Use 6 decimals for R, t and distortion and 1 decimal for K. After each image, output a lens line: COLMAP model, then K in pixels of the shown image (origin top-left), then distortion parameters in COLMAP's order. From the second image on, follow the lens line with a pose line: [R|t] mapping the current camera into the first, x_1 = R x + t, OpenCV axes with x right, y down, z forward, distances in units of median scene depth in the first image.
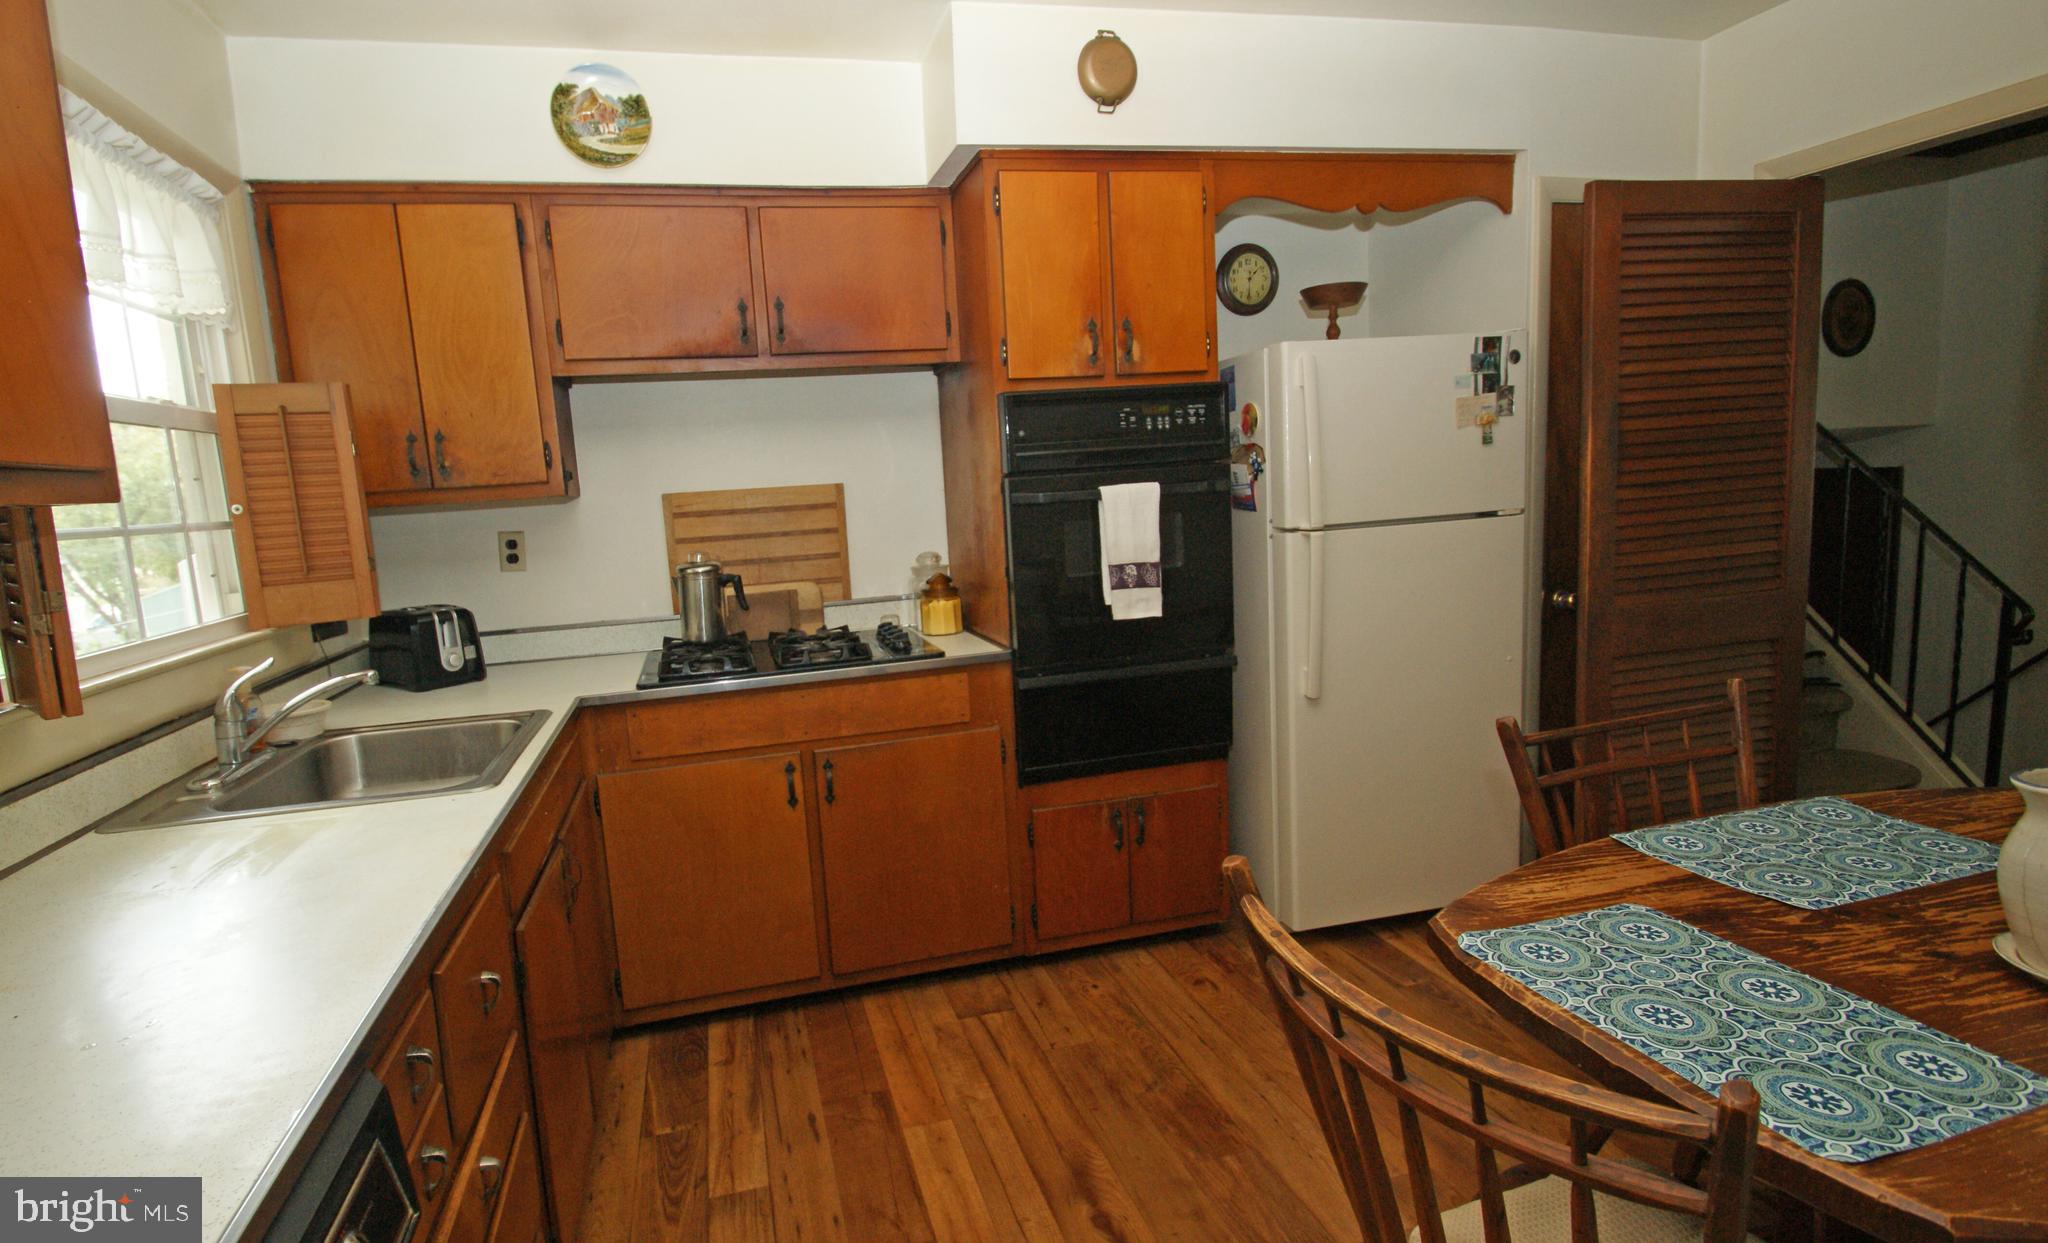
lens RADIAL K [[919.2, 0, 1024.0], [0, 919.2, 621.5], [0, 0, 1]] dist [0.001941, -0.010673]
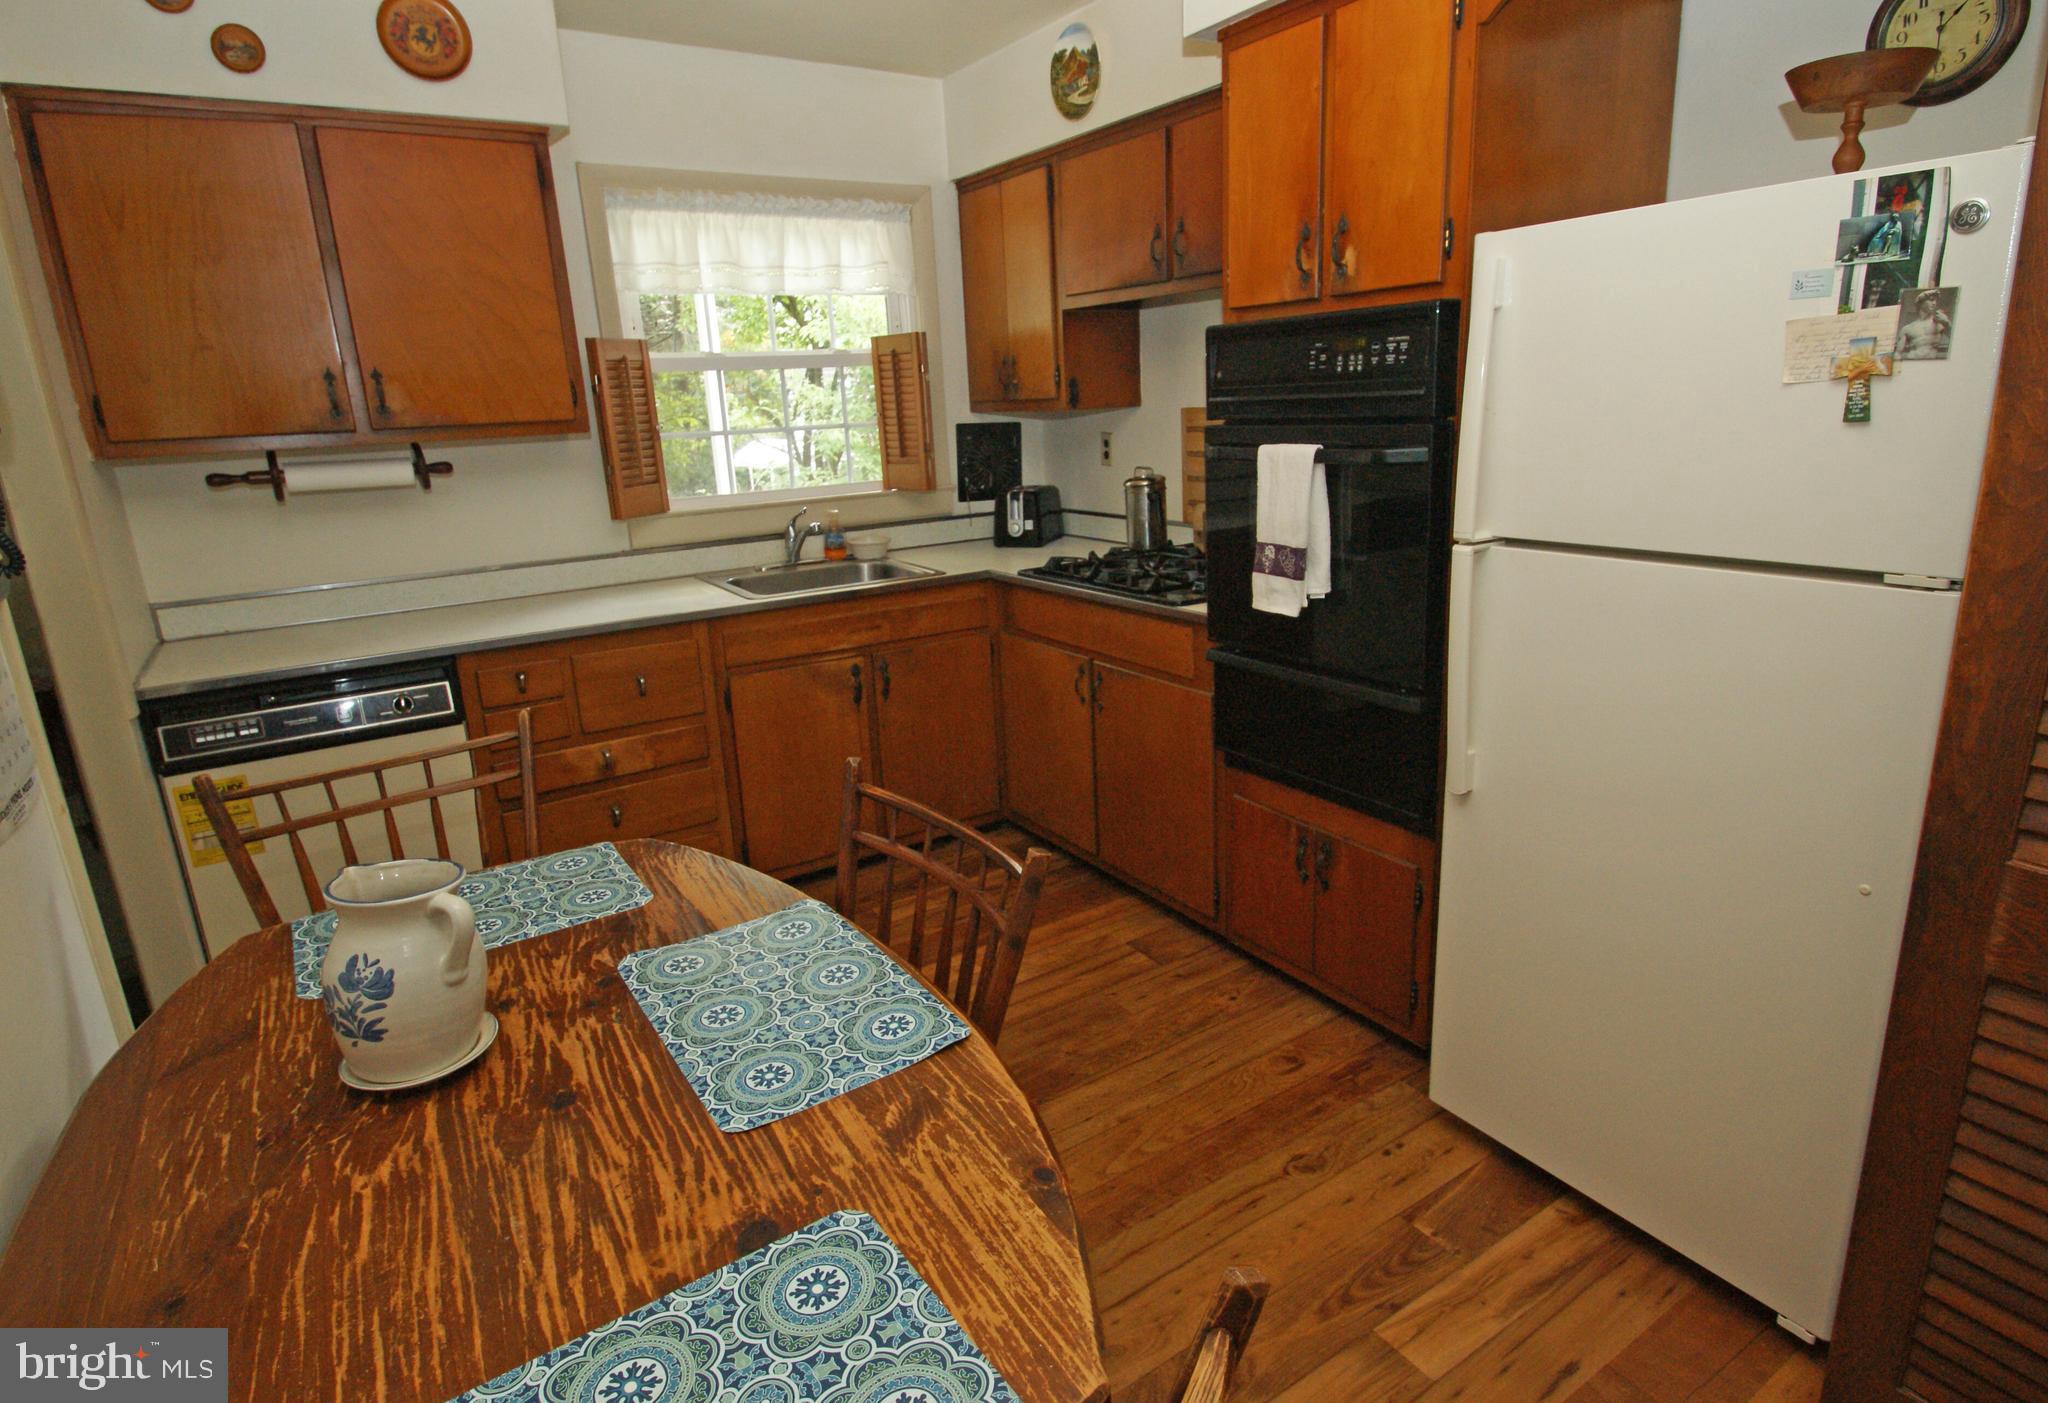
lens RADIAL K [[1049.0, 0, 1024.0], [0, 1049.0, 701.5], [0, 0, 1]] dist [0.021779, -0.027414]
pose [[0.365288, 0.306016, -0.879158, 0.880154], [-0.124448, 0.951999, 0.279662, -0.159772], [0.922539, 0.007252, 0.385837, 0.426945]]
